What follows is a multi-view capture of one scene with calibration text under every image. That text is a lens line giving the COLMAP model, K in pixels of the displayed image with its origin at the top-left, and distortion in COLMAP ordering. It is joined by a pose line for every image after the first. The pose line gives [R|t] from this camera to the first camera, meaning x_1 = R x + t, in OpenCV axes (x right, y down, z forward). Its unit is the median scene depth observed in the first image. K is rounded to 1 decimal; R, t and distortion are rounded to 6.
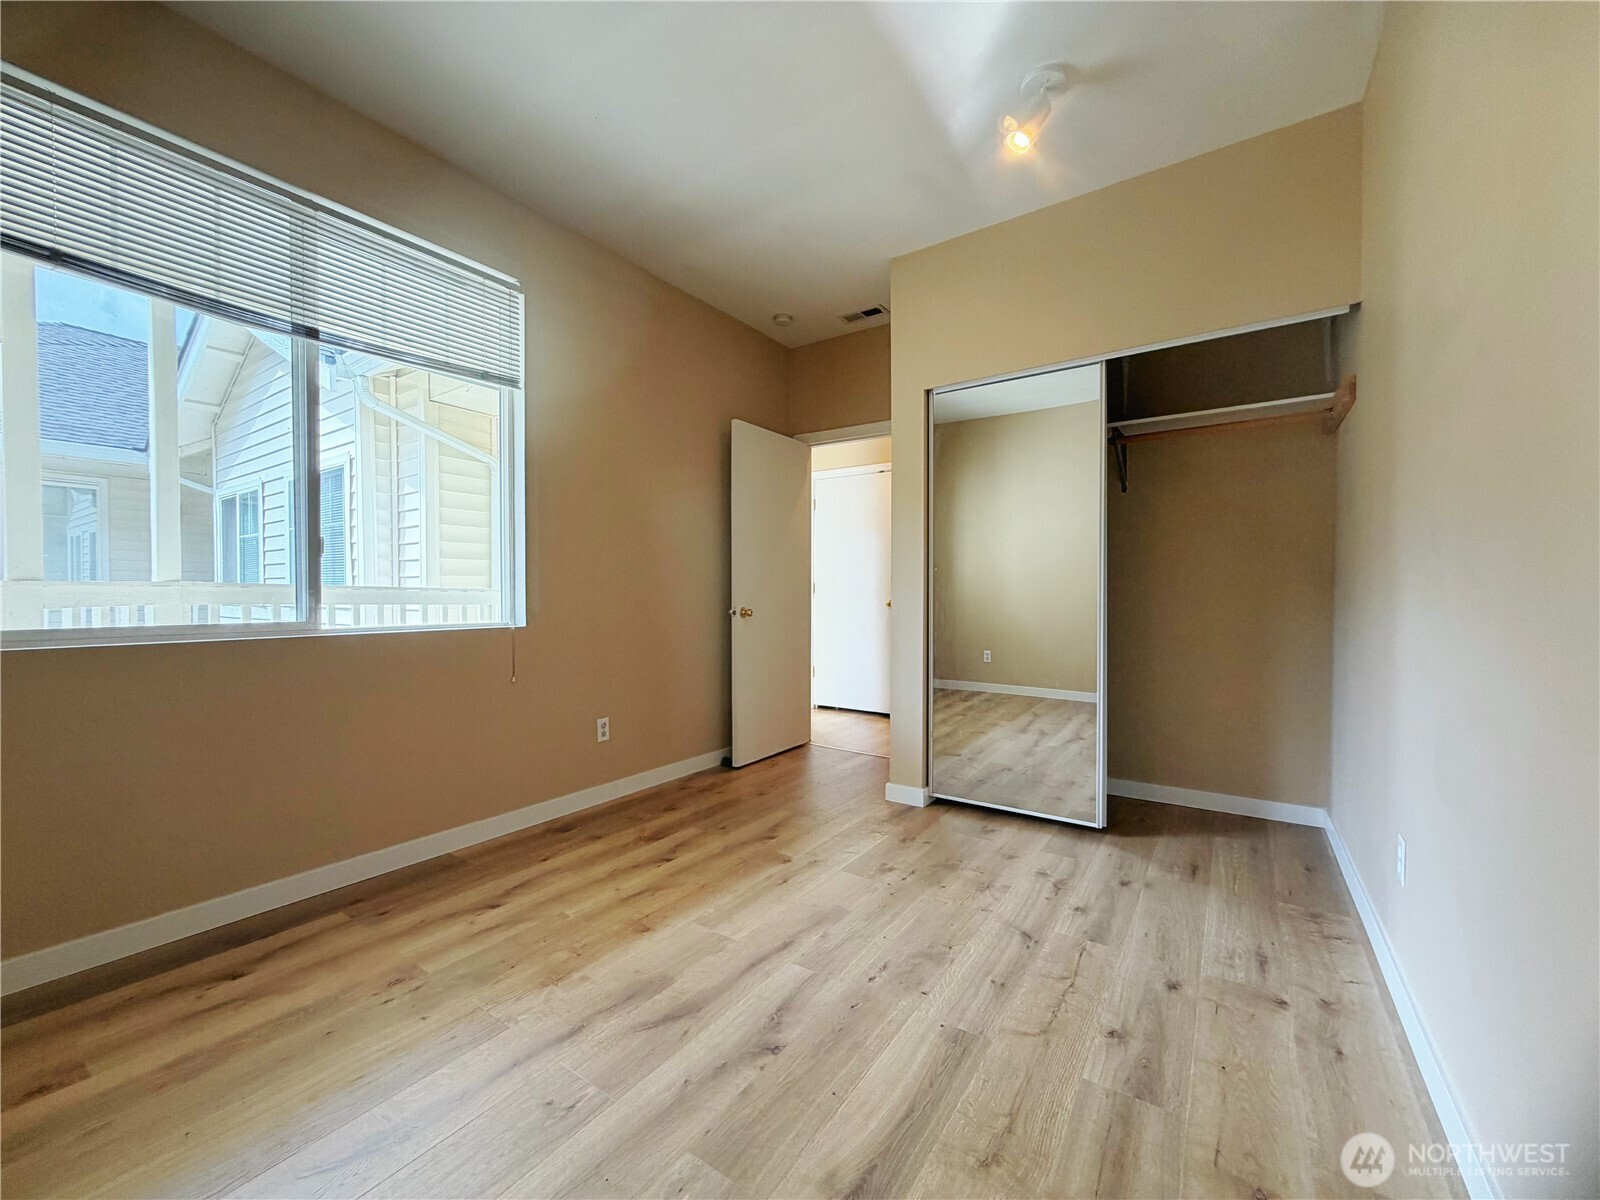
lens RADIAL K [[649.7, 0, 800.0], [0, 649.7, 600.0], [0, 0, 1]] dist [-0.000671, -0.000274]
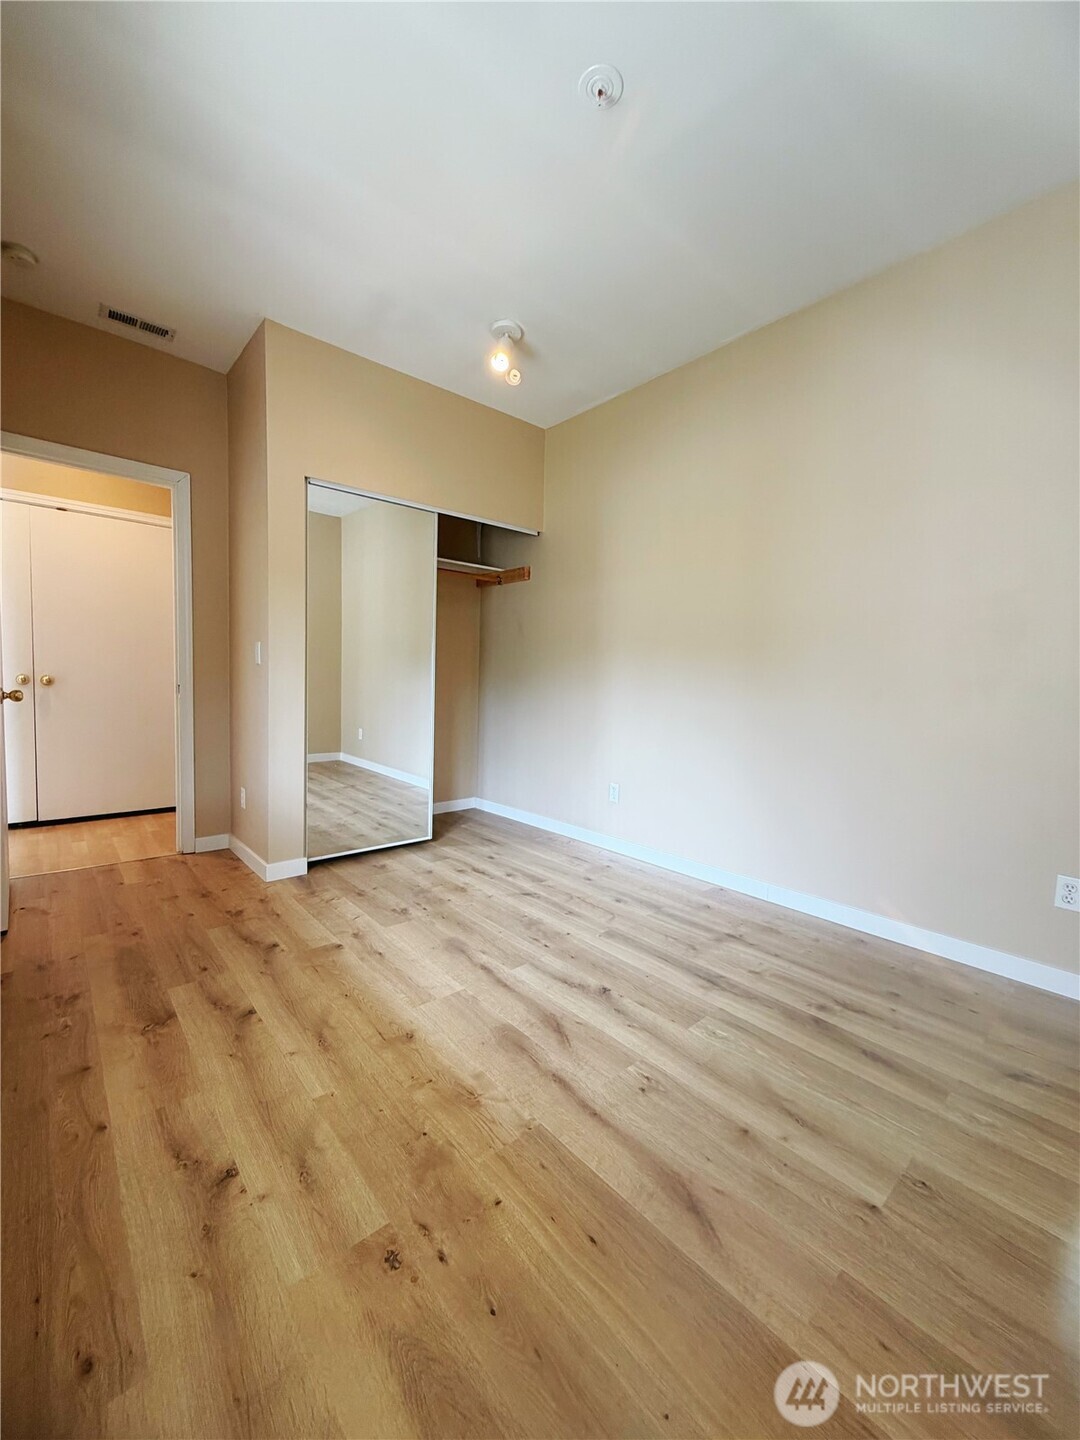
lens RADIAL K [[584.7, 0, 540.0], [0, 584.7, 720.0], [0, 0, 1]] dist [-0.000671, -0.000274]
pose [[0.234142, -0.066646, 0.969915, -0.872846], [-0.015885, 0.997252, 0.072359, -0.014732], [-0.972073, -0.032350, 0.232440, 0.556313]]
